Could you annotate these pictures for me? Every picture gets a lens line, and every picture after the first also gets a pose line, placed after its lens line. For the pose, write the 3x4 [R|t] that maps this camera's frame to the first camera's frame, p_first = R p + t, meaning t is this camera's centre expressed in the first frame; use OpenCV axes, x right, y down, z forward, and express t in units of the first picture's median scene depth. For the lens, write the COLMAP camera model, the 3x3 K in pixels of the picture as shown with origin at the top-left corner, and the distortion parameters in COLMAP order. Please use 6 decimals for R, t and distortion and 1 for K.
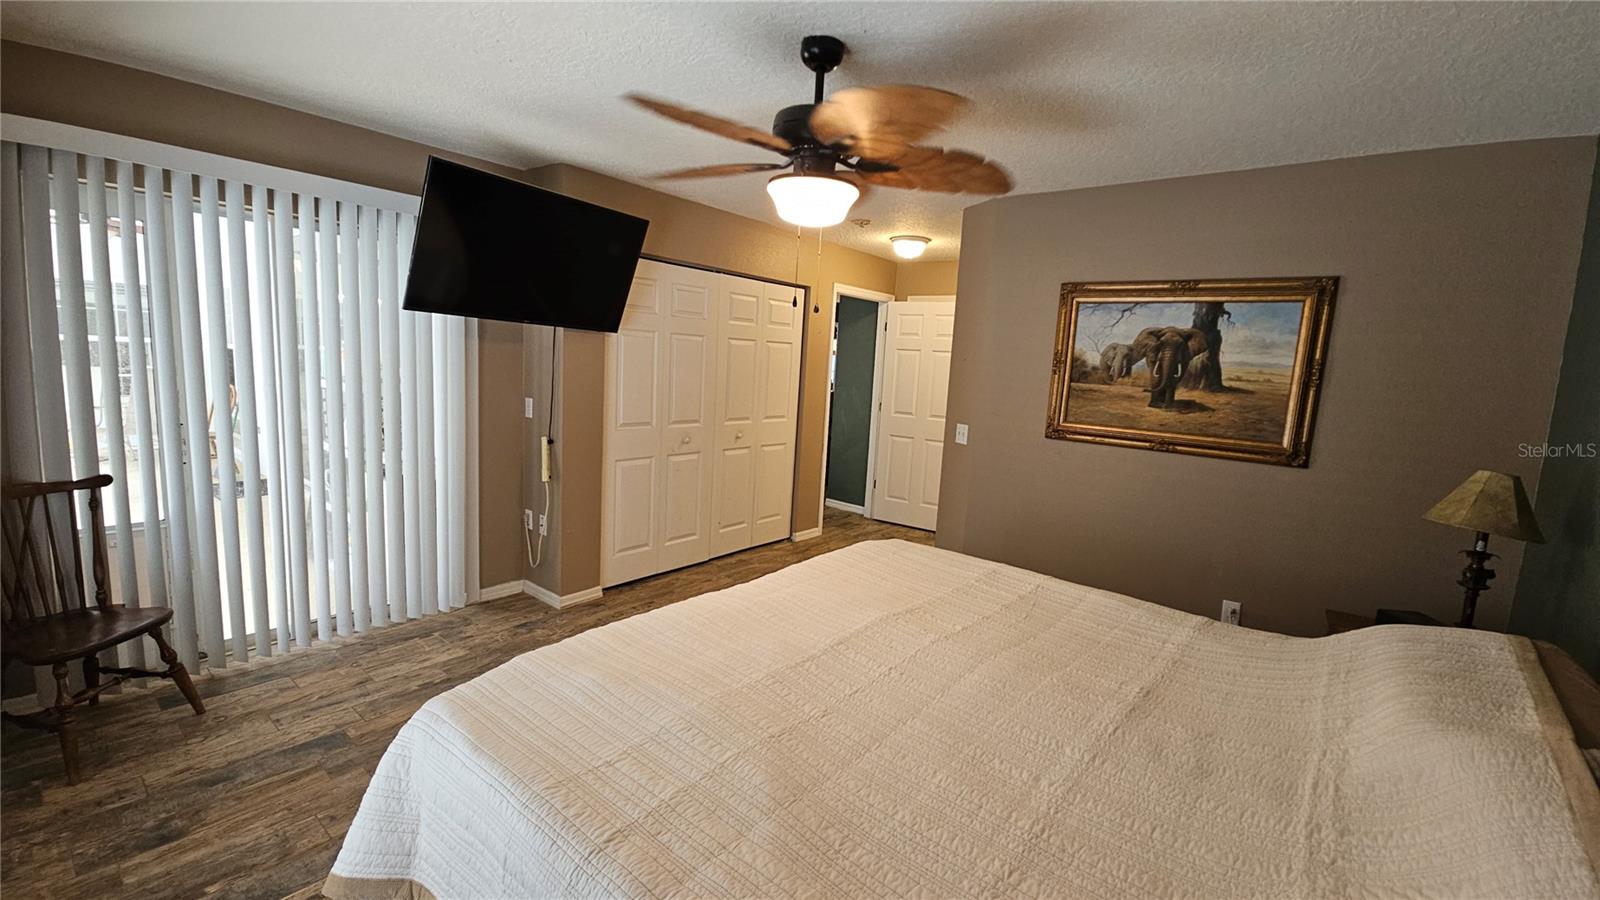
lens RADIAL K [[662.7, 0, 797.5], [0, 662.7, 448.3], [0, 0, 1]] dist [0.002389, -0.001881]
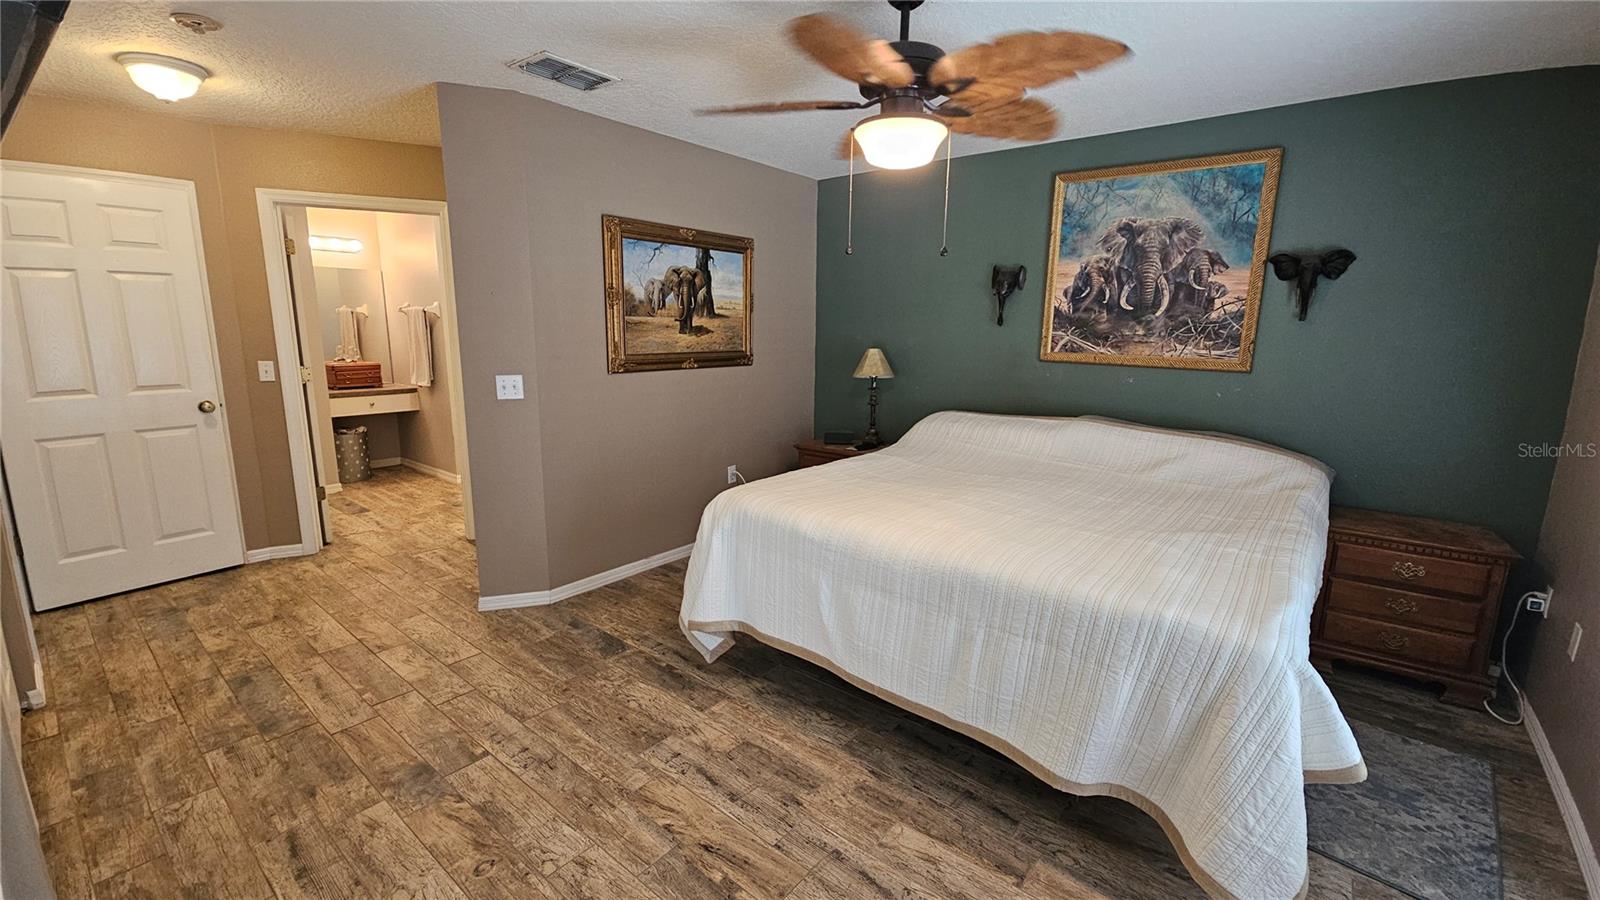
lens RADIAL K [[662.7, 0, 803.4], [0, 662.7, 455.2], [0, 0, 1]] dist [0.002389, -0.001881]
pose [[-0.025943, -0.251421, 0.967530, -0.700859], [0.118515, 0.960257, 0.252708, -0.128117], [-0.992613, 0.121223, 0.004885, 0.798636]]
